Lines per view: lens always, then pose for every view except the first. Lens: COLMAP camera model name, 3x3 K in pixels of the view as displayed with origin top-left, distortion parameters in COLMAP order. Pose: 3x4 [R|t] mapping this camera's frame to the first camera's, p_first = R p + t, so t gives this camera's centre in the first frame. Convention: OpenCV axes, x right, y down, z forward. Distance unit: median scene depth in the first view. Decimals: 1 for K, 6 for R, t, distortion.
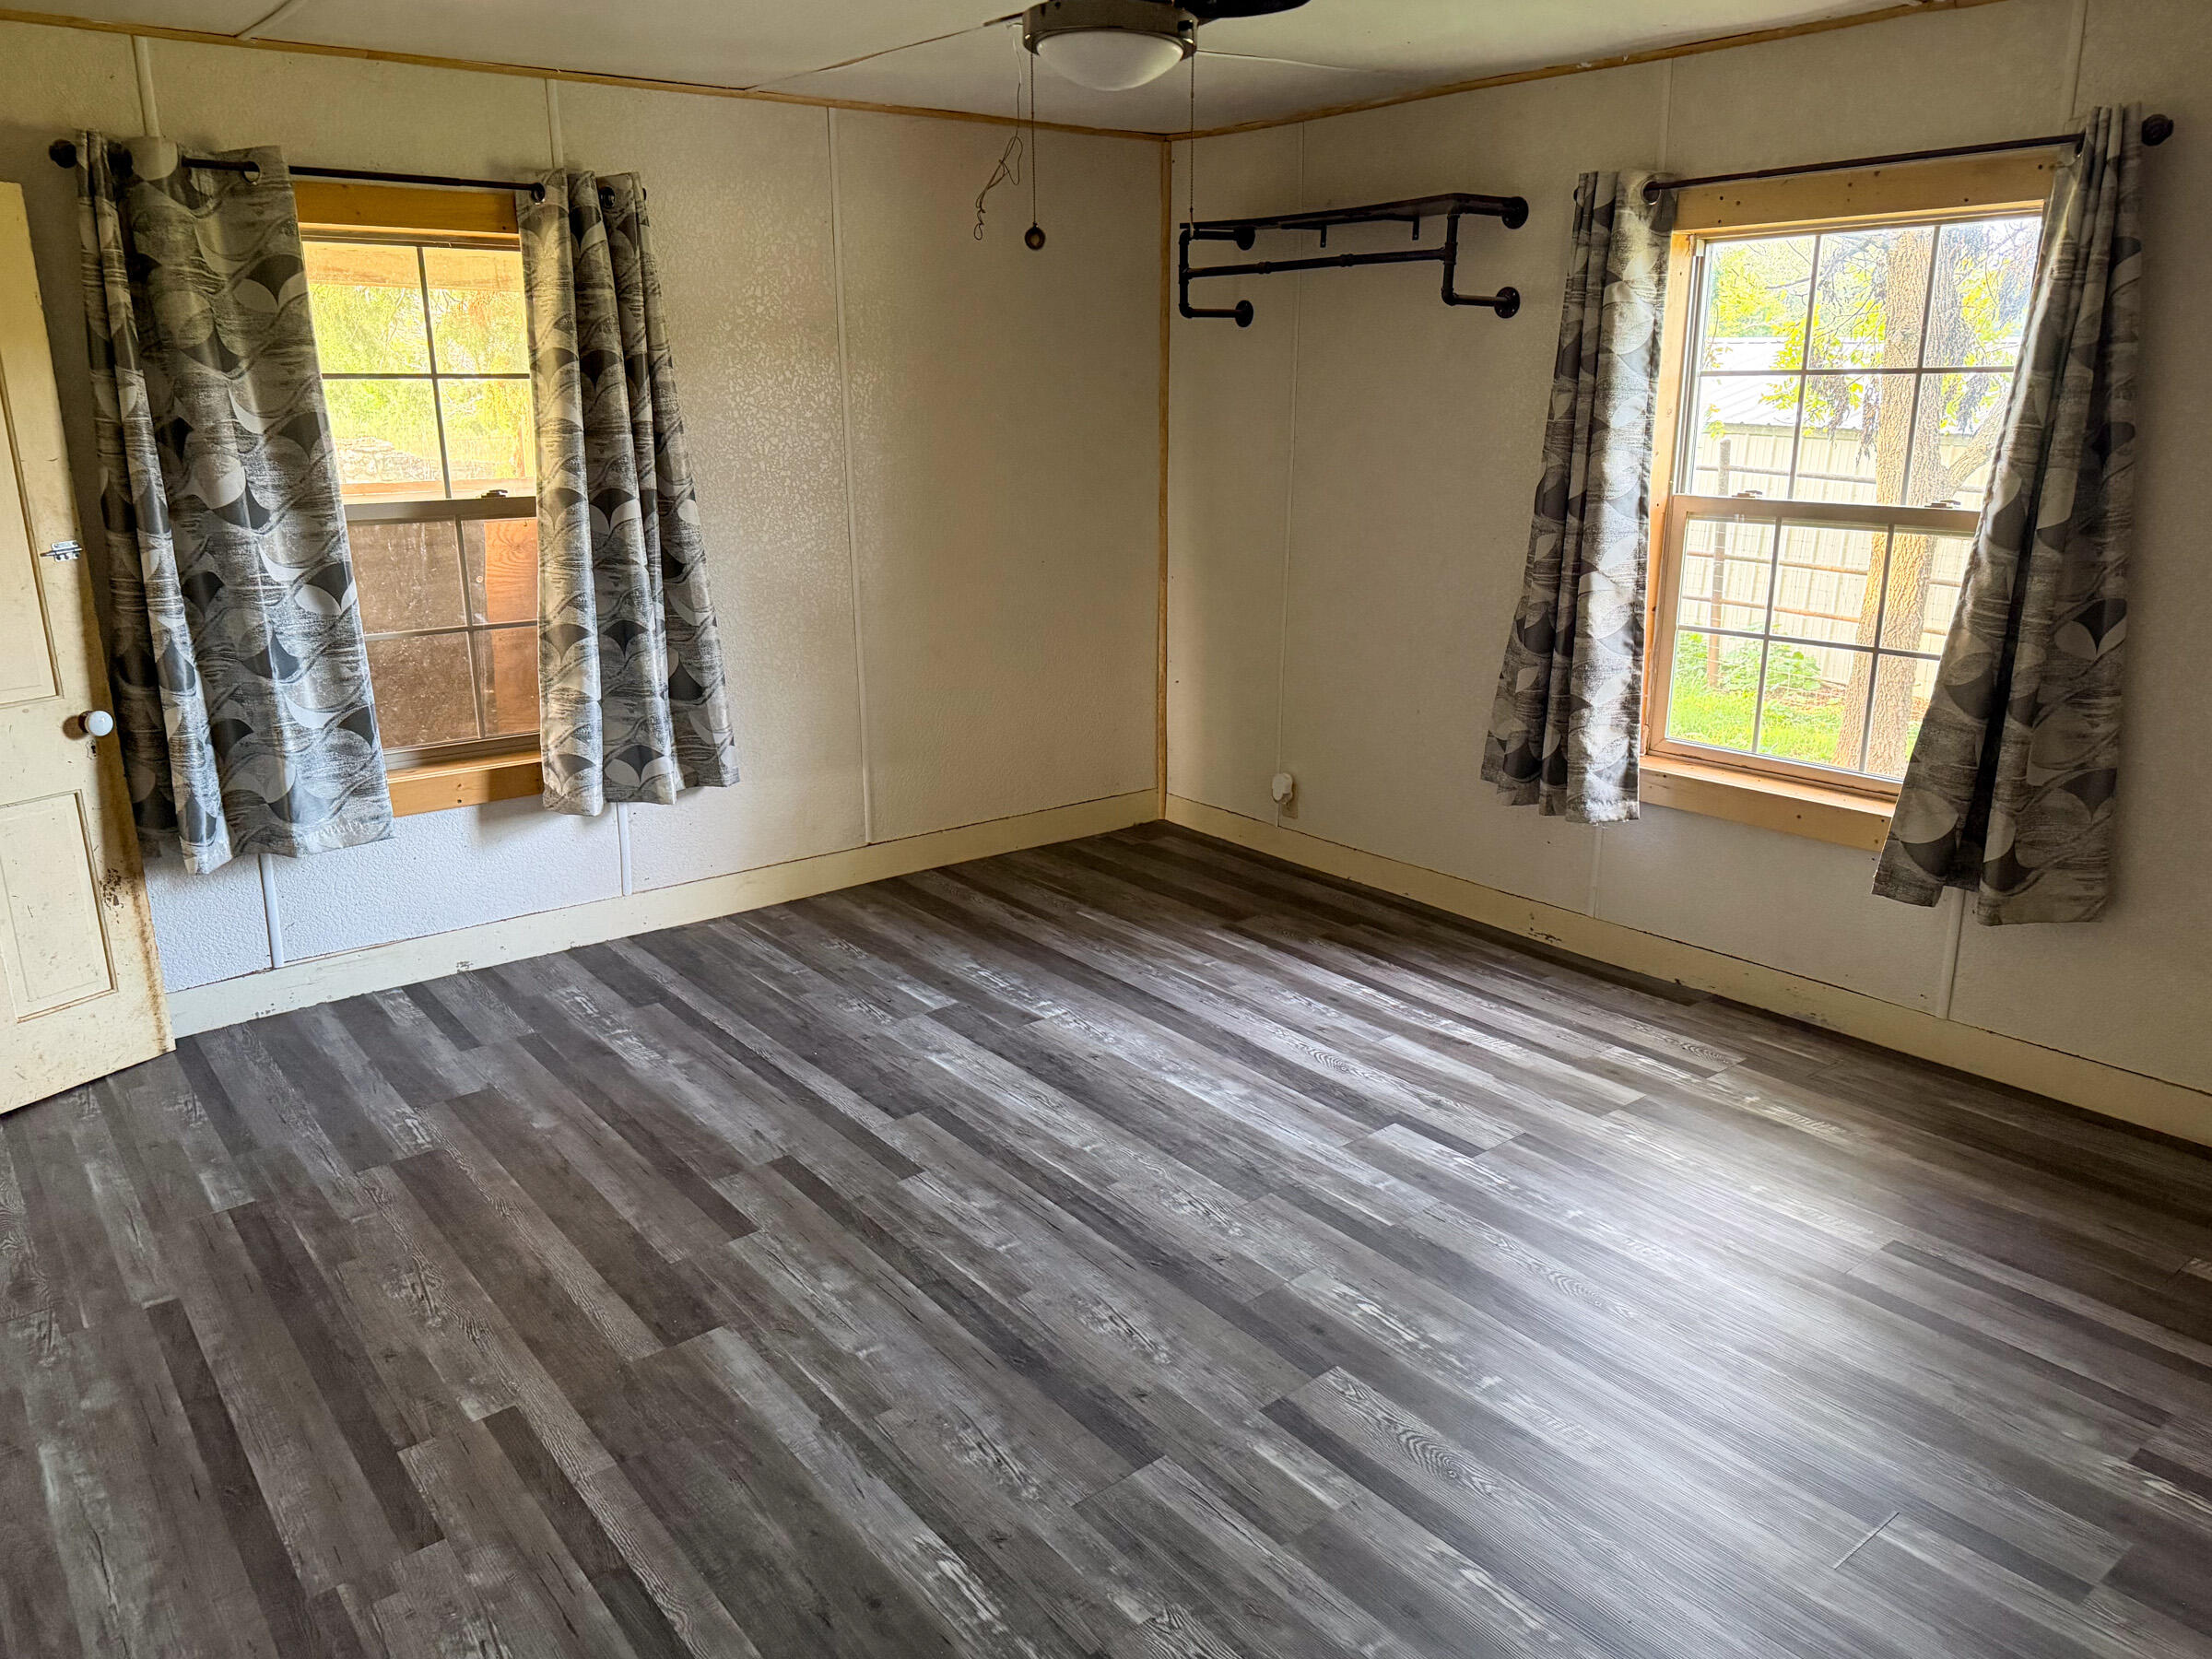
lens RADIAL K [[1567.0, 0, 1104.7], [0, 1567.0, 827.4], [0, 0, 1]] dist [0.094760, -0.119454]
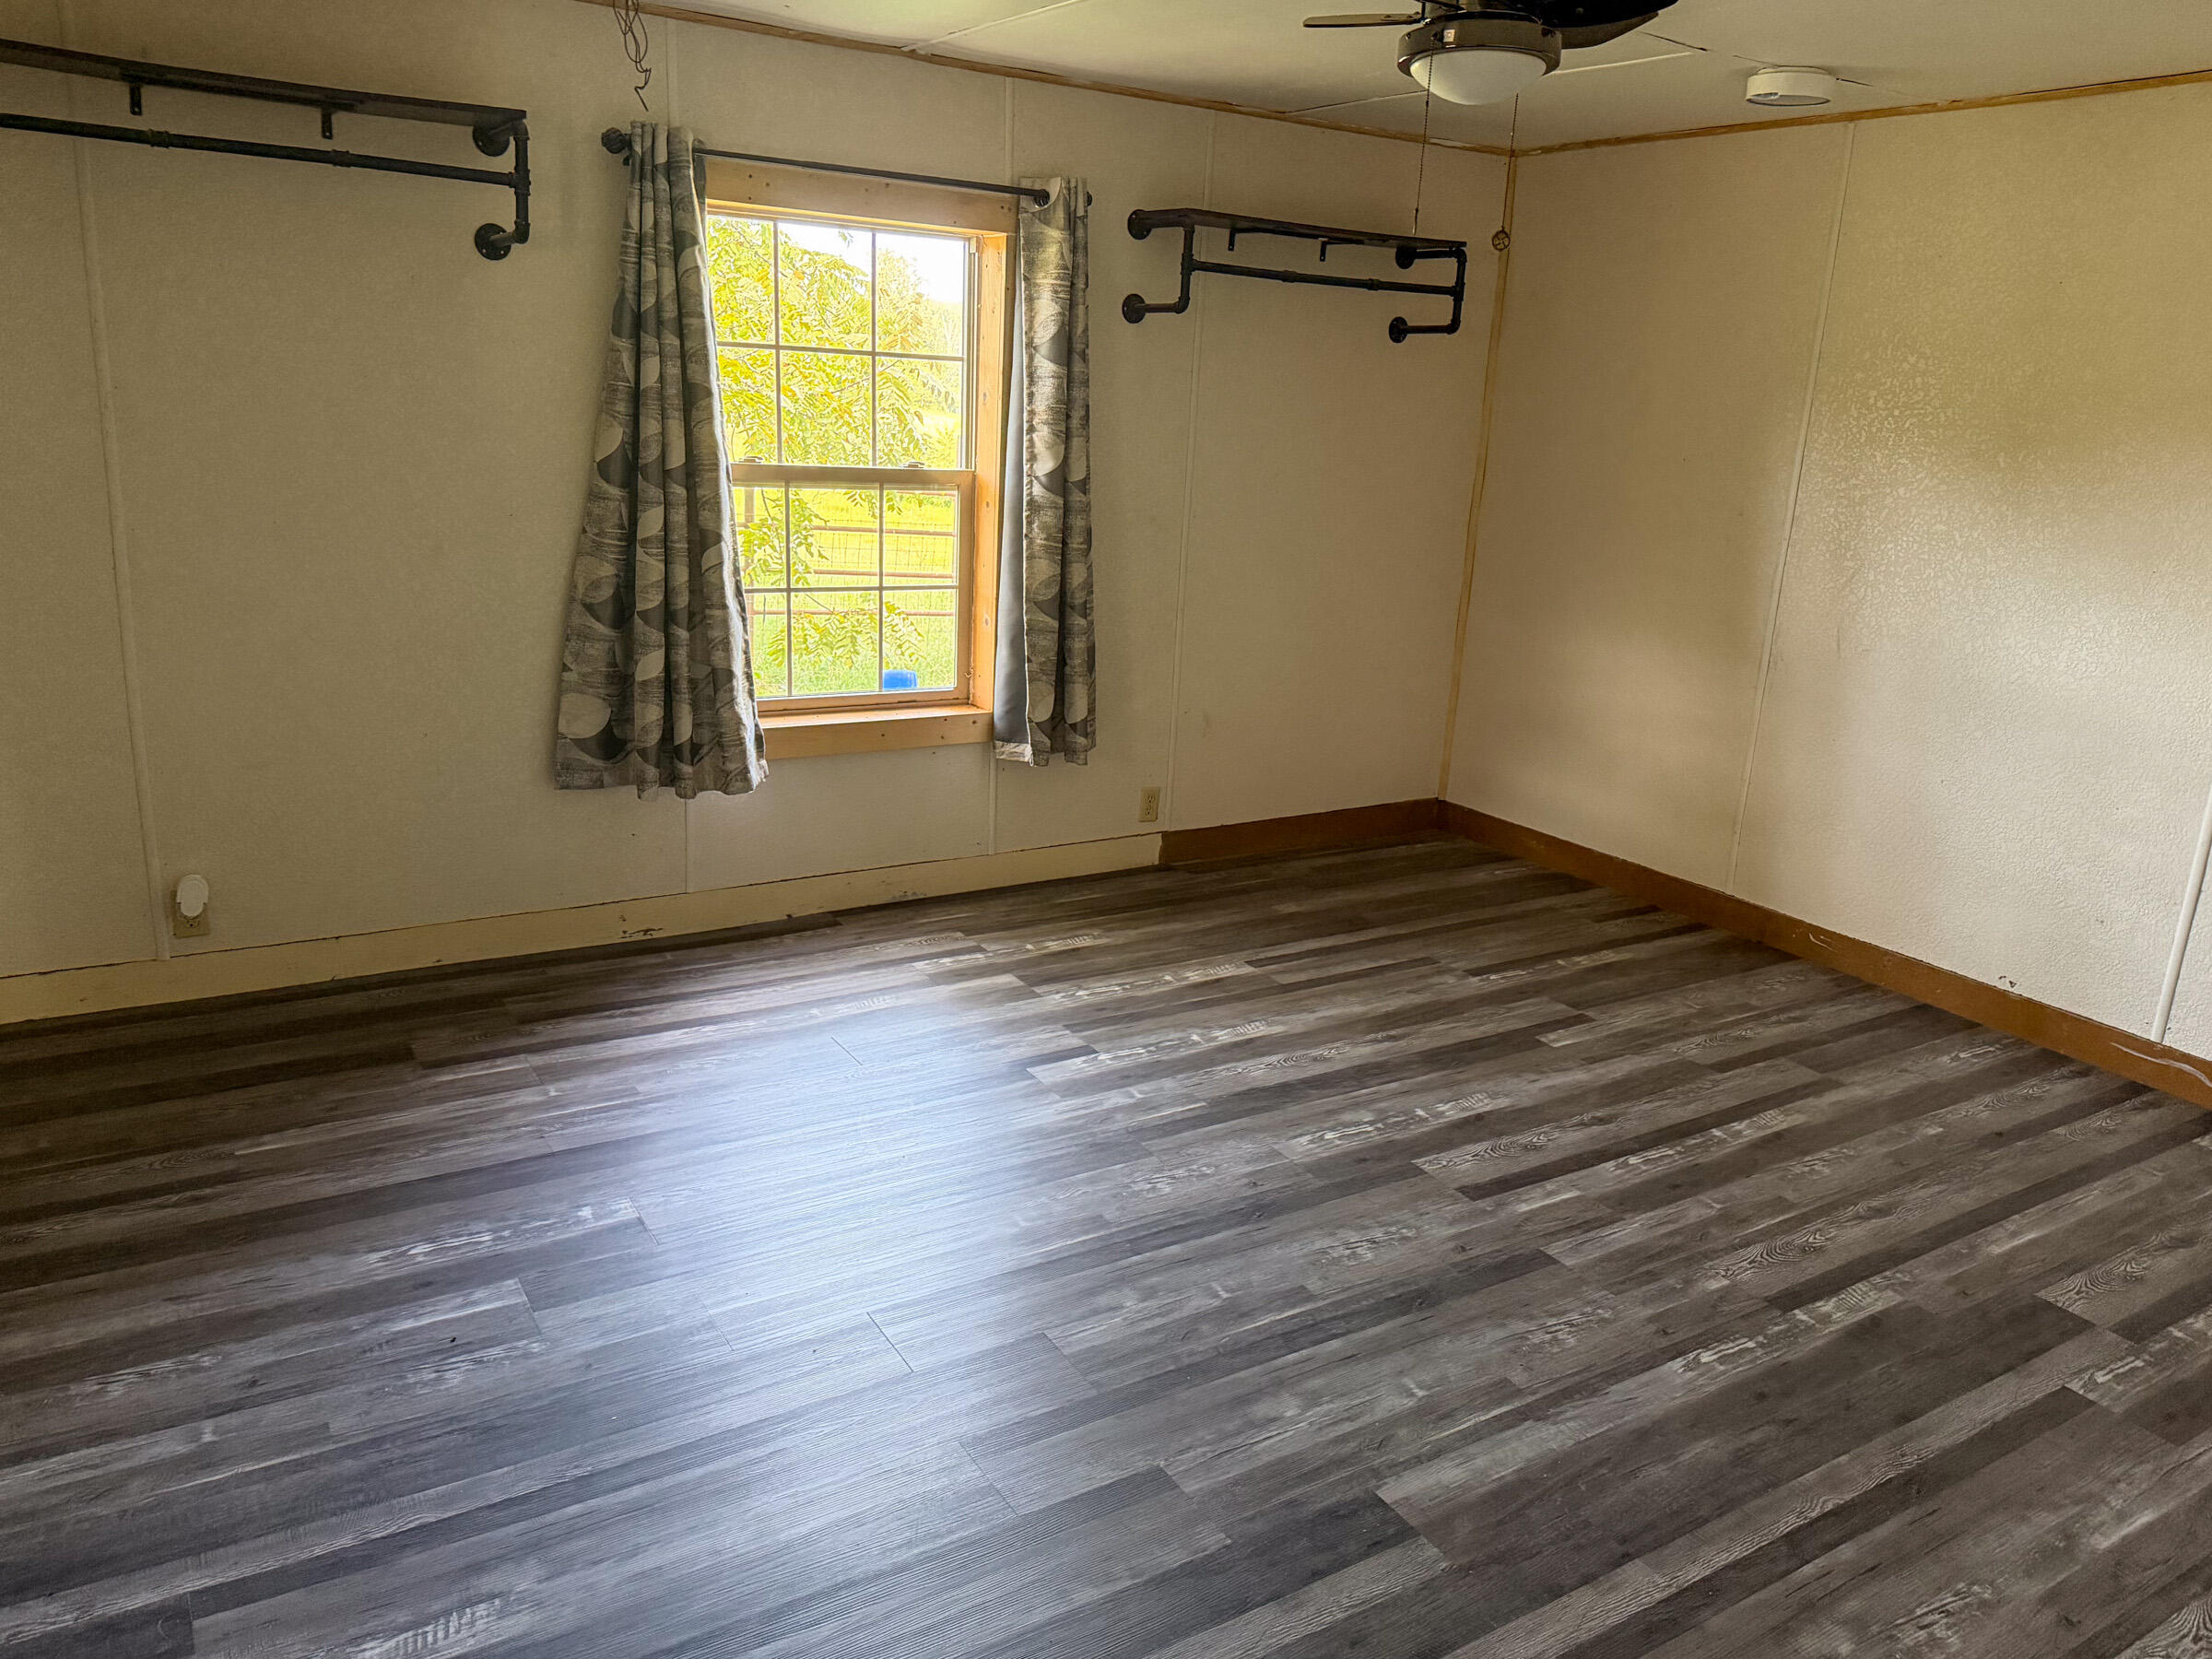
lens RADIAL K [[1567.0, 0, 1111.6], [0, 1567.0, 840.1], [0, 0, 1]] dist [0.094760, -0.119454]
pose [[0.109929, -0.262477, 0.958656, -0.693995], [0.219964, 0.947011, 0.234065, -0.170399], [-0.969294, 0.185139, 0.161840, 0.668500]]
